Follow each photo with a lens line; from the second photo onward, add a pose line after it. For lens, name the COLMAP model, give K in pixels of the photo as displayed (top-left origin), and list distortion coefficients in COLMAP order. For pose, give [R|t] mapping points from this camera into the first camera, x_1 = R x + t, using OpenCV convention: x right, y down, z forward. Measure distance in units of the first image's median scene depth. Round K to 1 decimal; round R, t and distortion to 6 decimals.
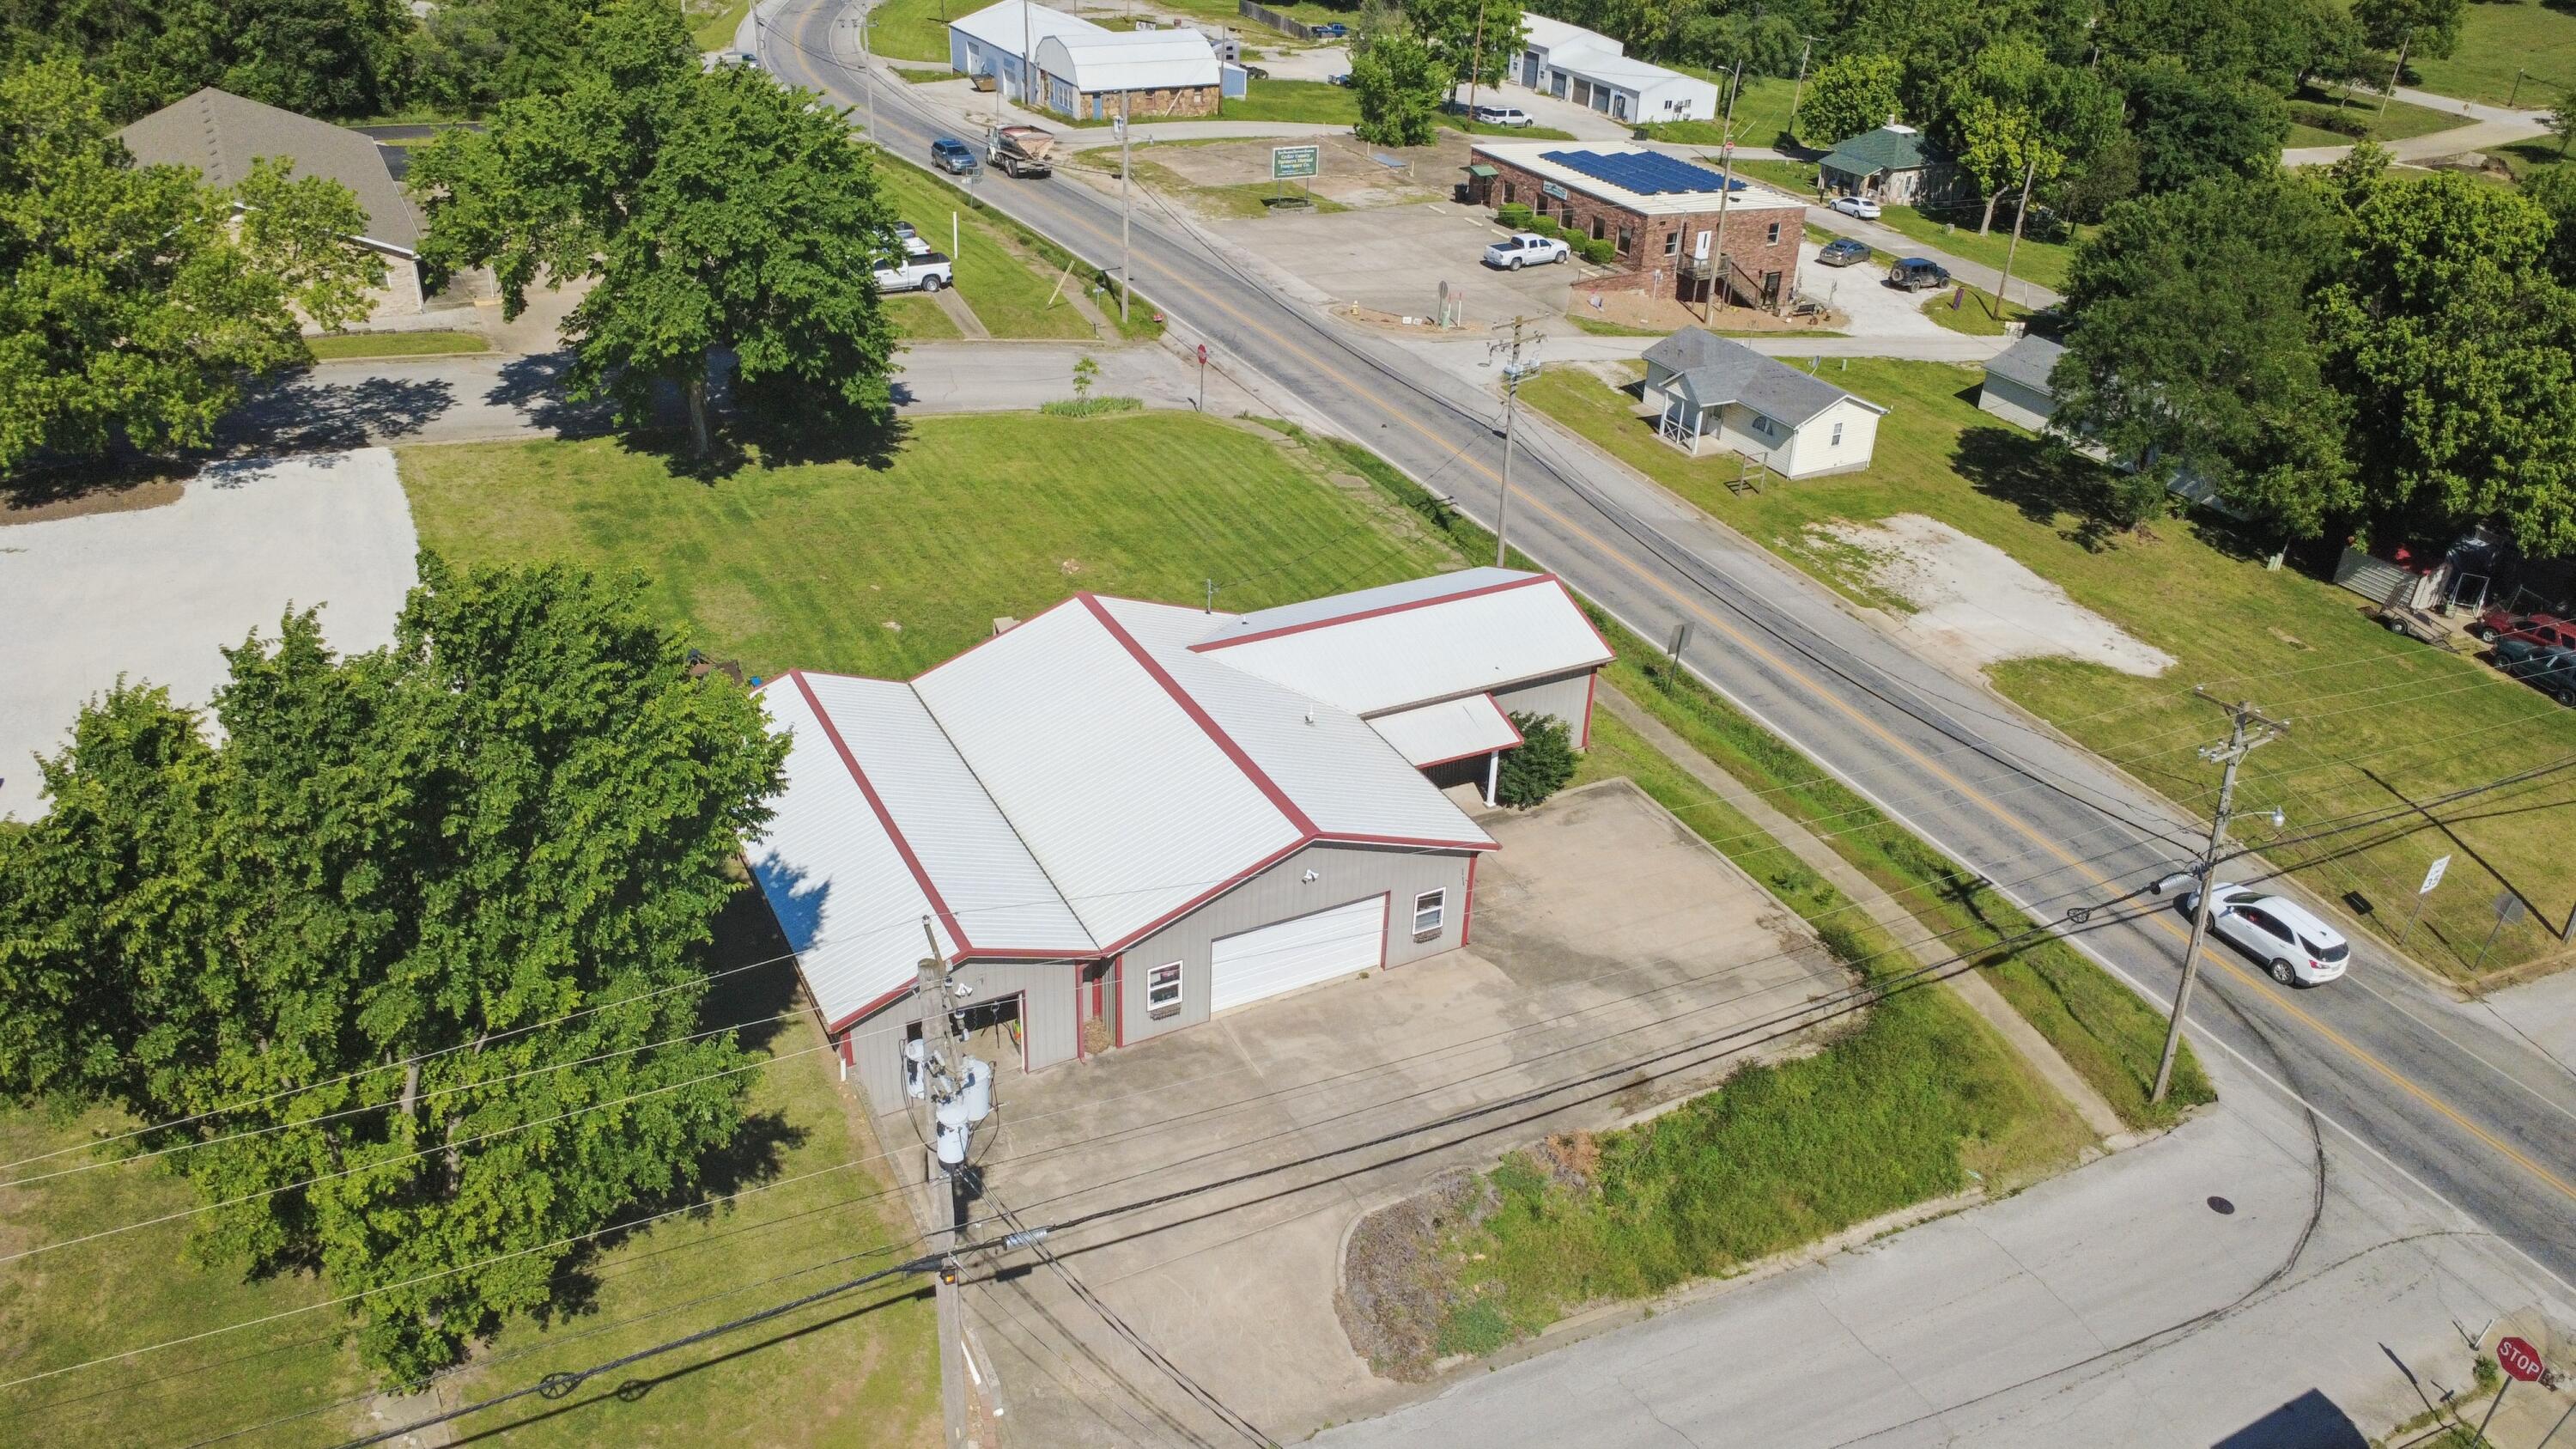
lens RADIAL K [[1873.3, 0, 1283.6], [0, 1873.3, 709.3], [0, 0, 1]] dist [-0.001346, -0.000482]
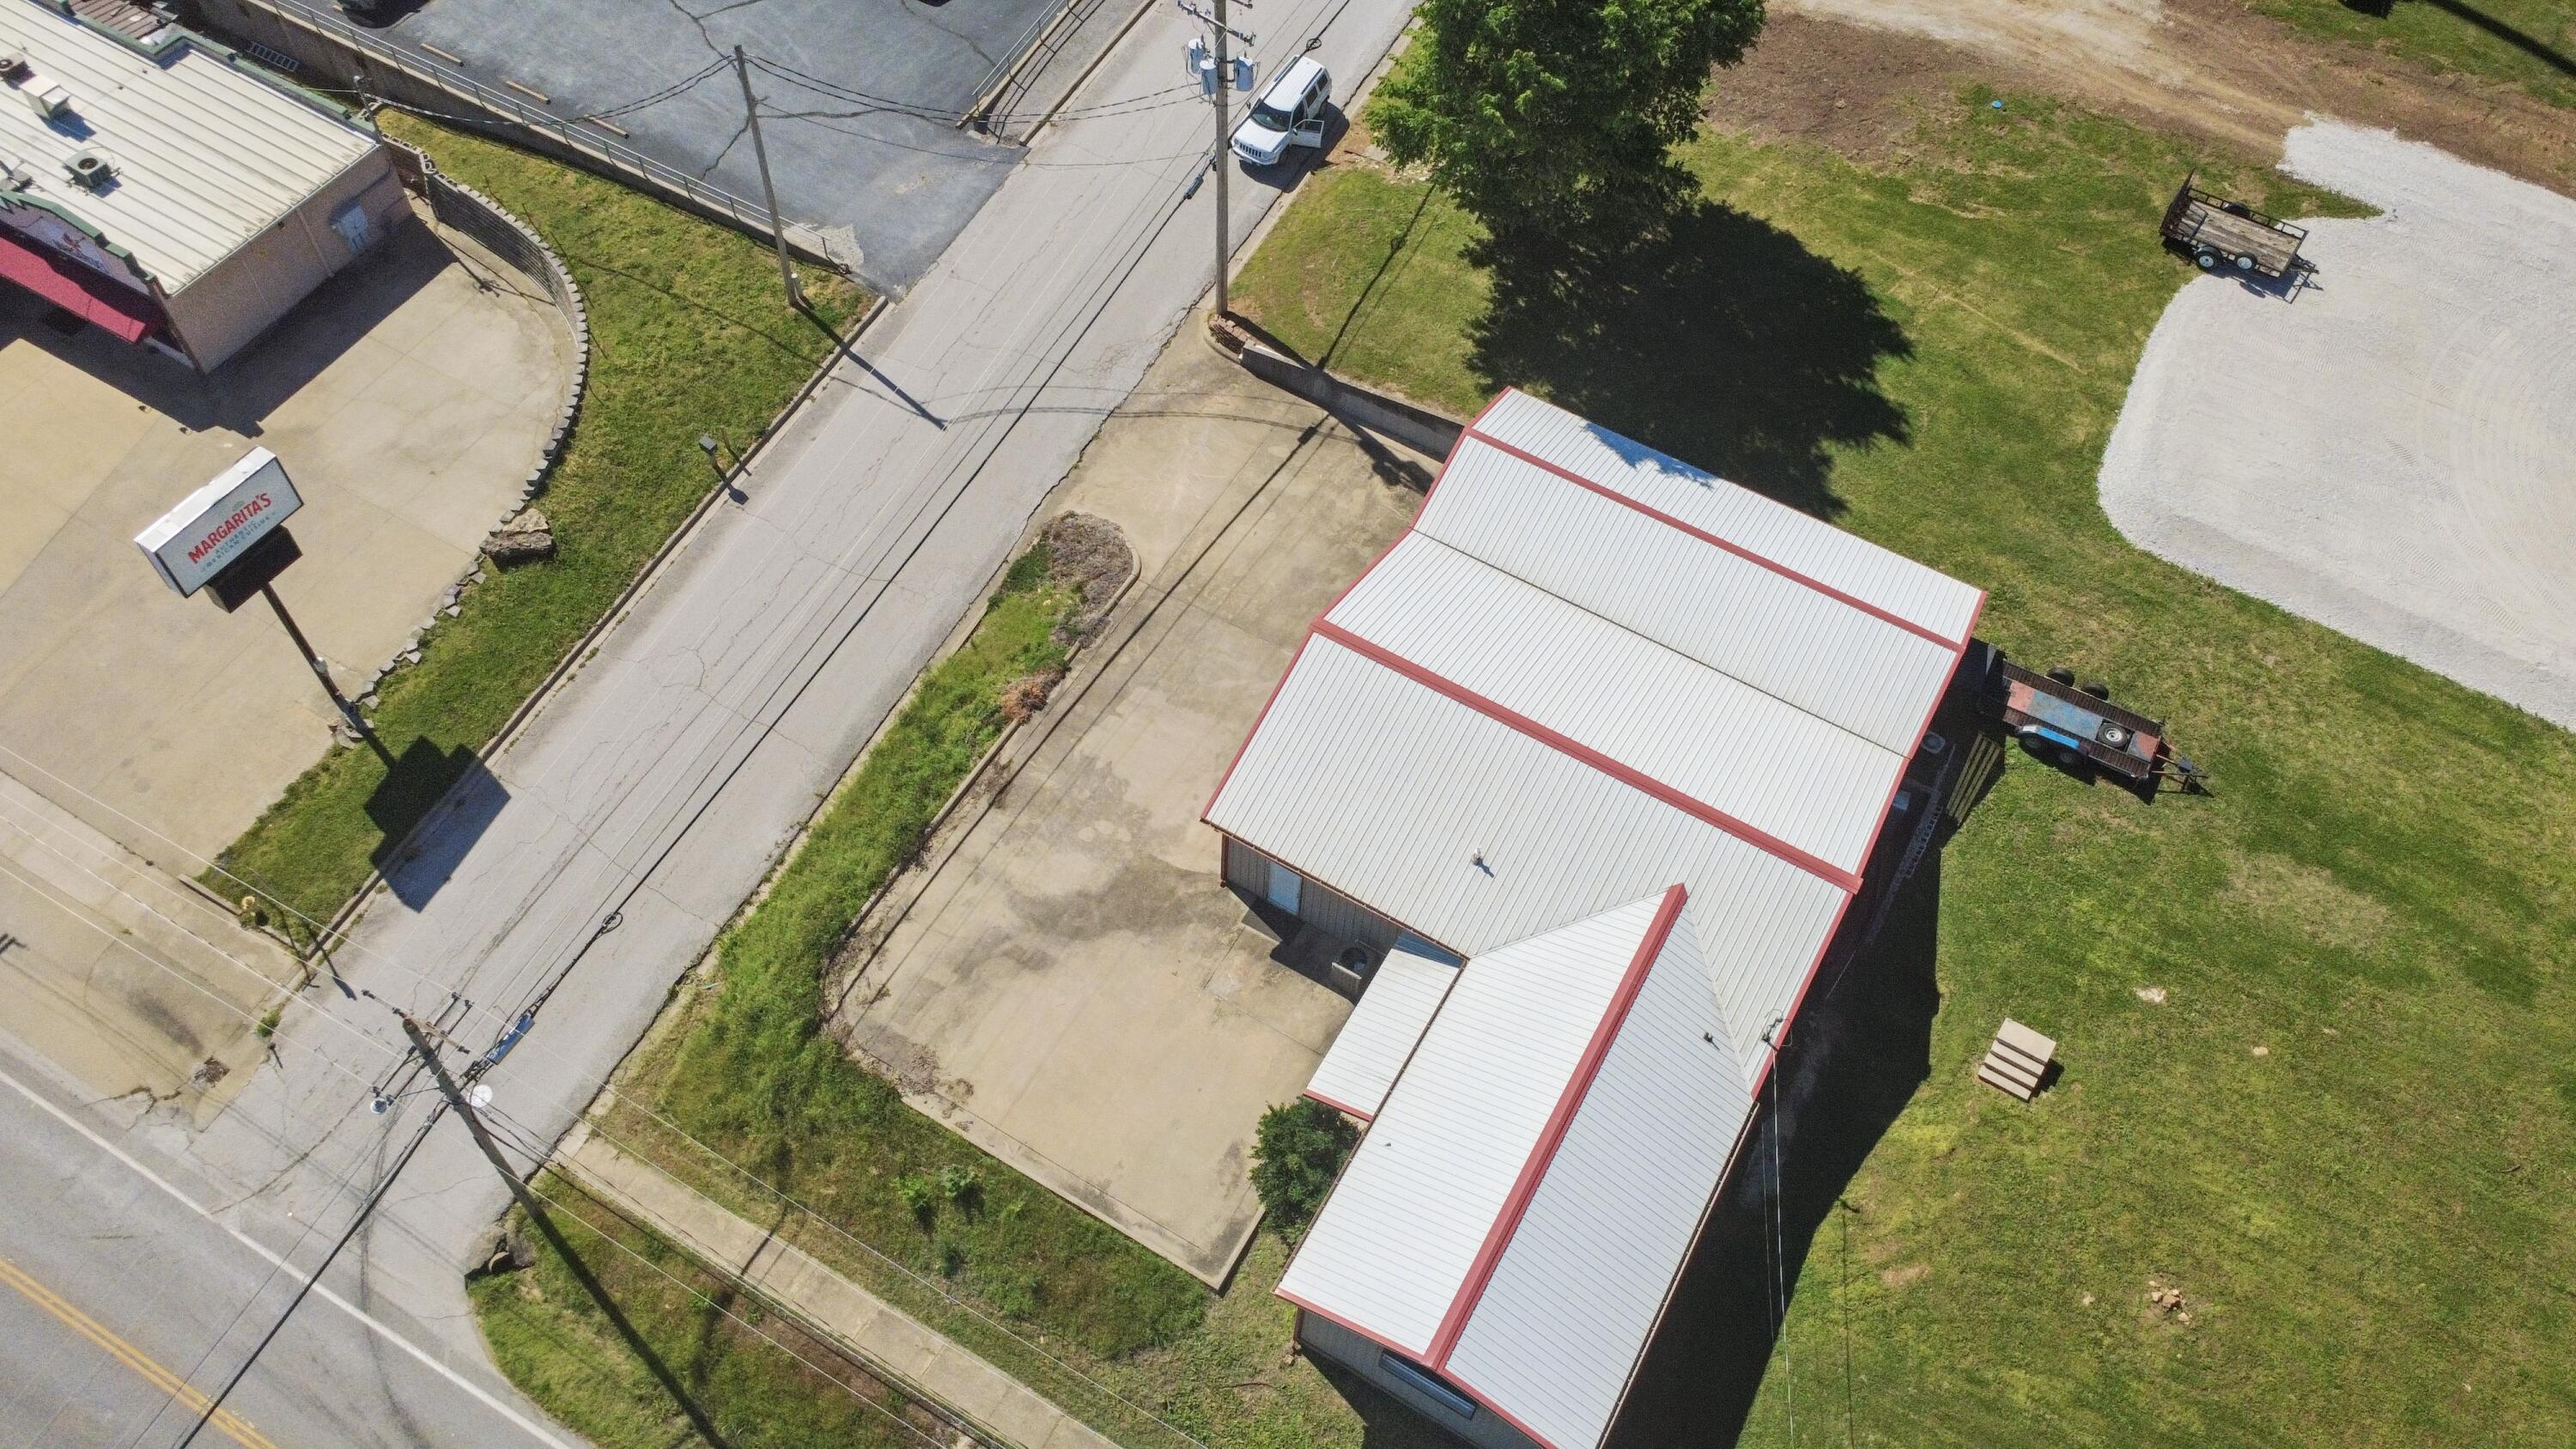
lens RADIAL K [[1873.3, 0, 1283.6], [0, 1873.3, 709.3], [0, 0, 1]] dist [-0.001346, -0.000482]
pose [[-0.839606, 0.398193, -0.369465, 0.267216], [-0.329549, 0.167294, 0.929199, -0.546462], [0.431810, 0.901917, -0.009237, 0.633325]]
